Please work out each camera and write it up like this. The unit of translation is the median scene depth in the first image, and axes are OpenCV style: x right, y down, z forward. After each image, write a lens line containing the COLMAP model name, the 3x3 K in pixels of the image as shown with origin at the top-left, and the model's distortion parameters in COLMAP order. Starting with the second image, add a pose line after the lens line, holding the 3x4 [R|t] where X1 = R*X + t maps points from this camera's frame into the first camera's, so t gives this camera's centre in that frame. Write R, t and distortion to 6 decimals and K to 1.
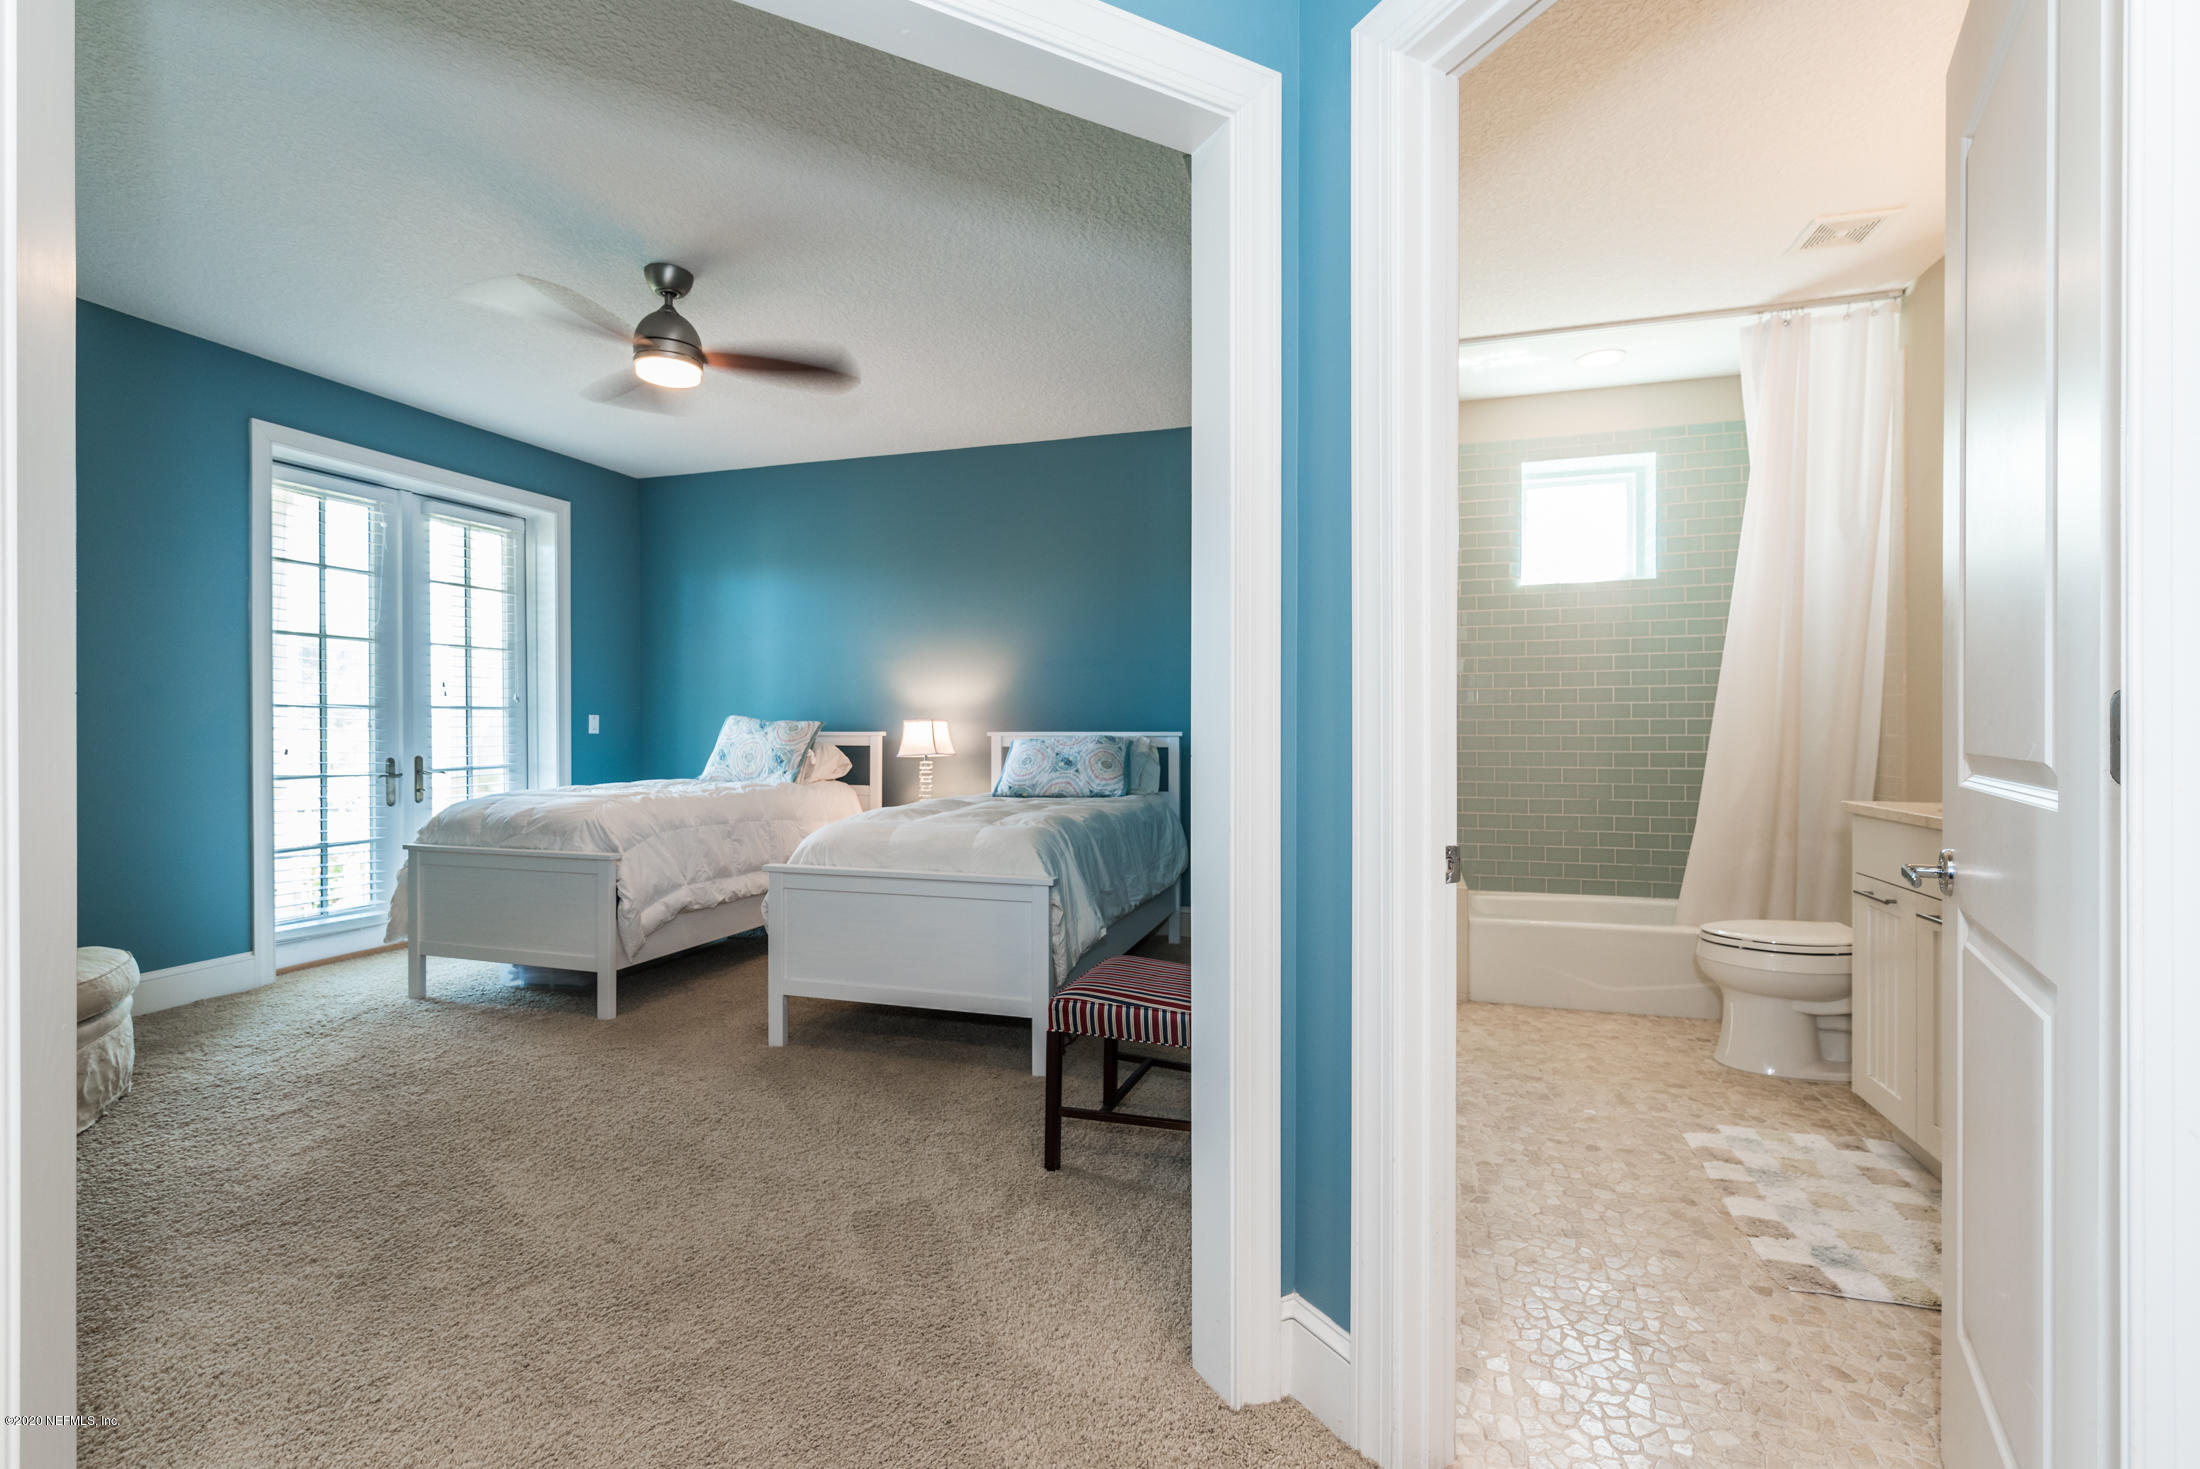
lens RADIAL K [[966.7, 0, 1099.7], [0, 966.7, 725.5], [0, 0, 1]] dist [0.005471, -0.000539]
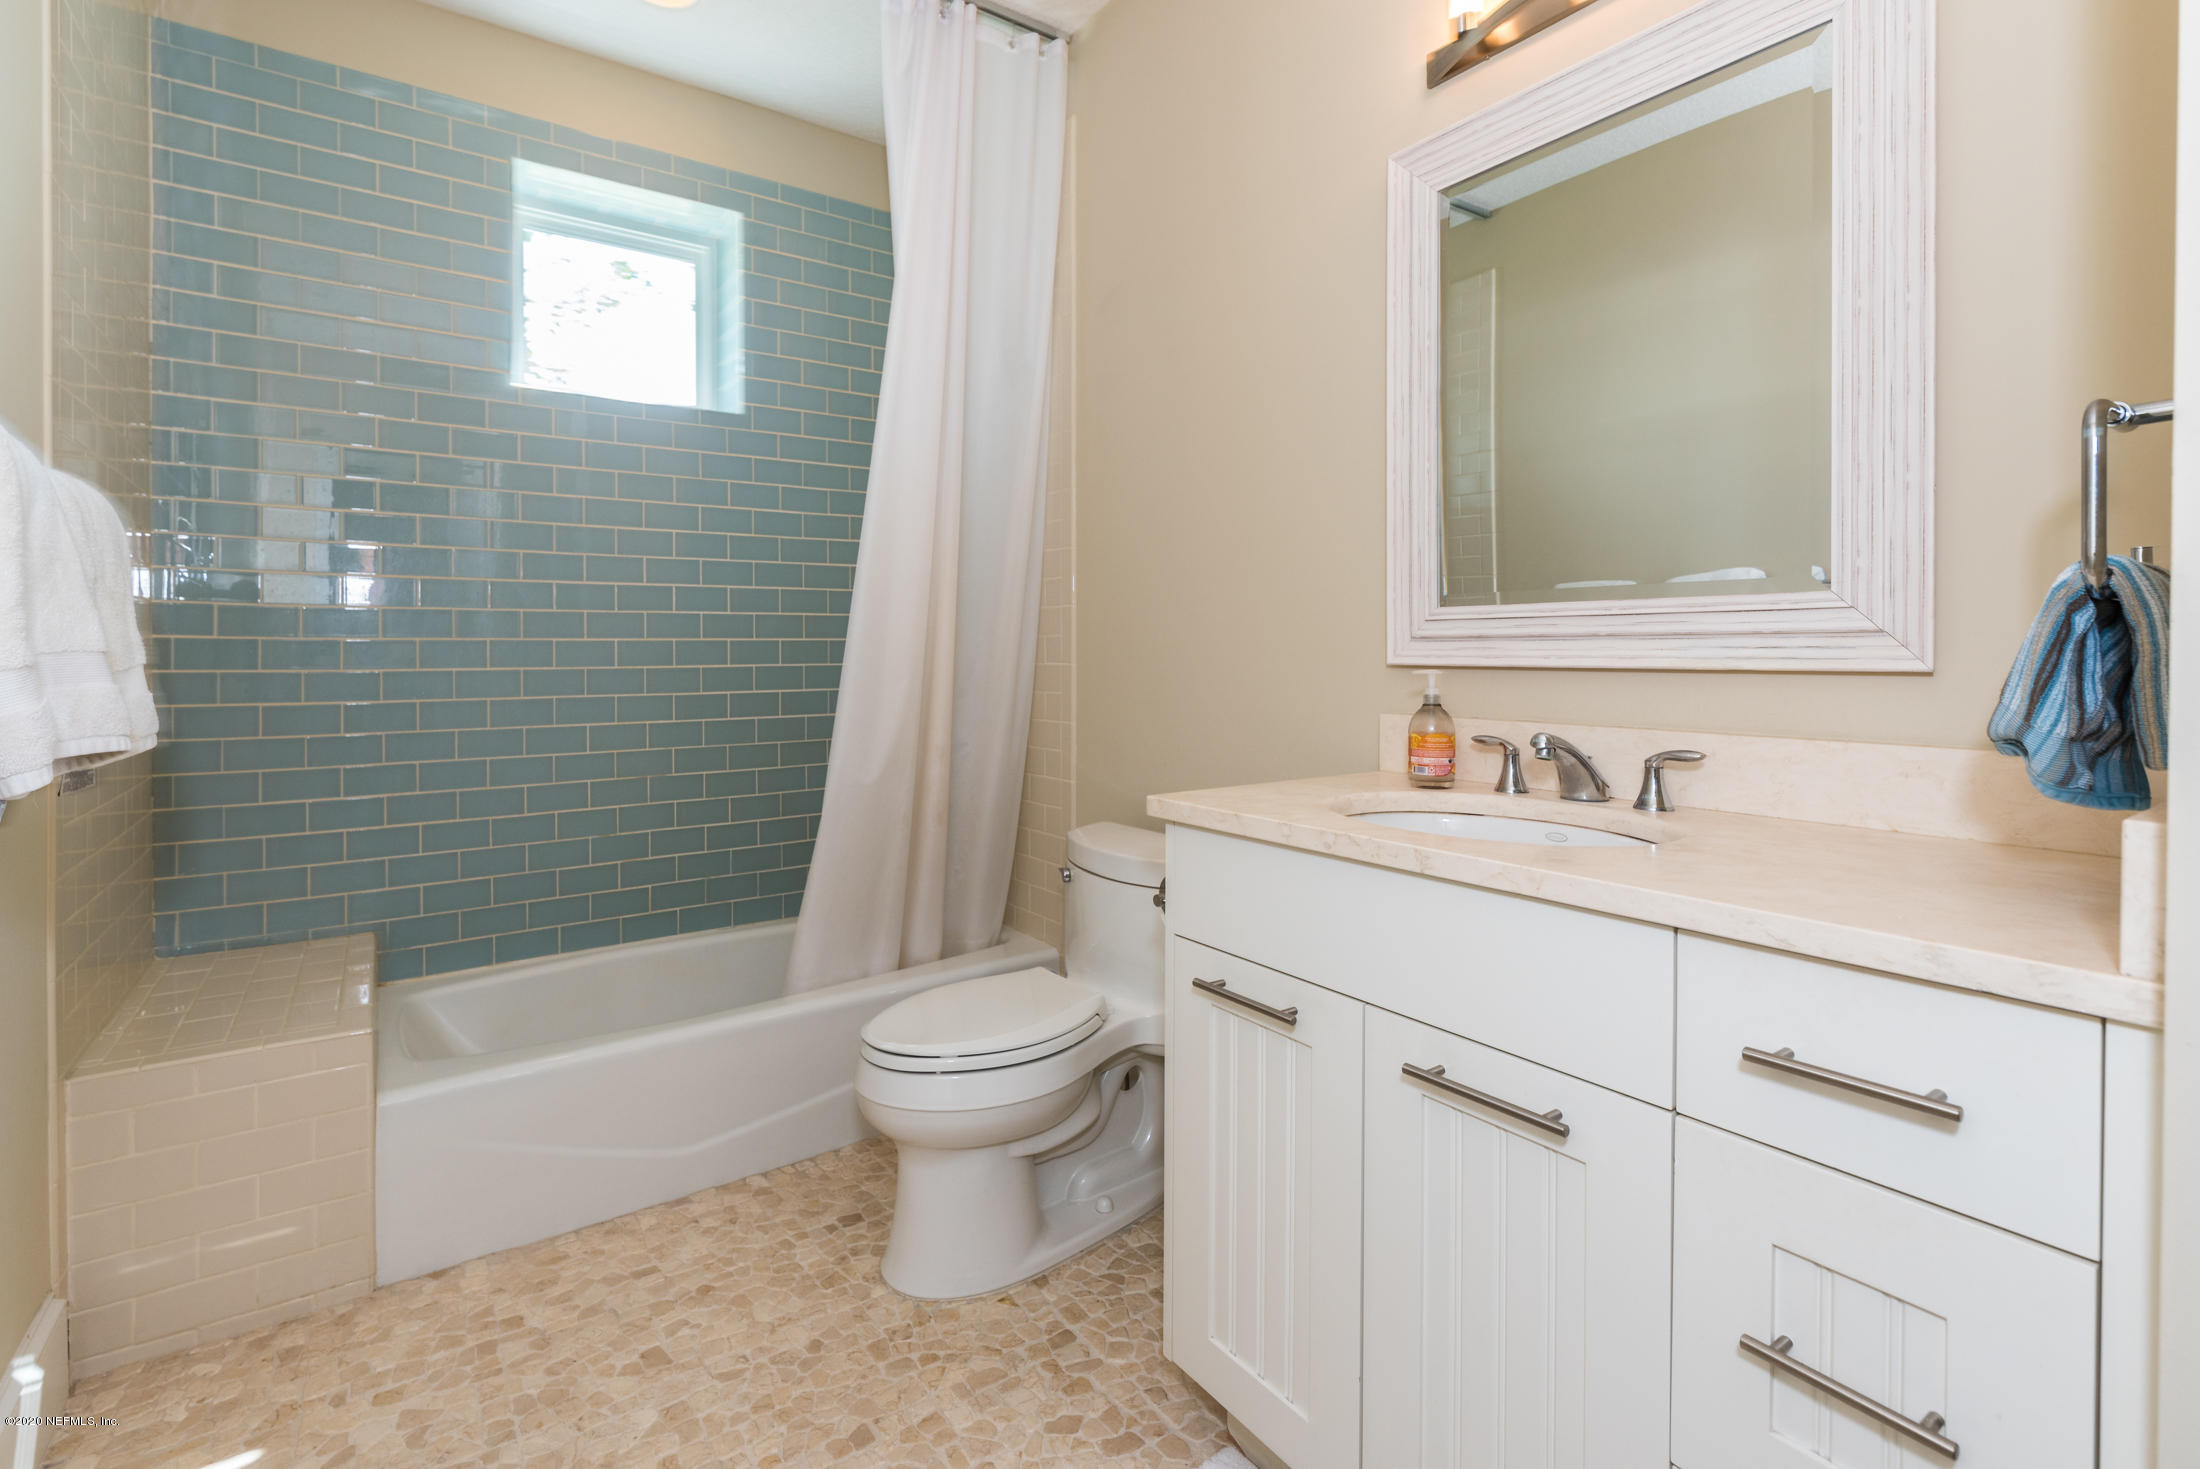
lens RADIAL K [[966.7, 0, 1047.8], [0, 966.7, 651.6], [0, 0, 1]] dist [0.005471, -0.000539]
pose [[0.620872, 0.005003, 0.783896, 0.120397], [-0.001110, 0.999984, -0.005503, 0.002201], [-0.783912, 0.002547, 0.620867, 0.264423]]
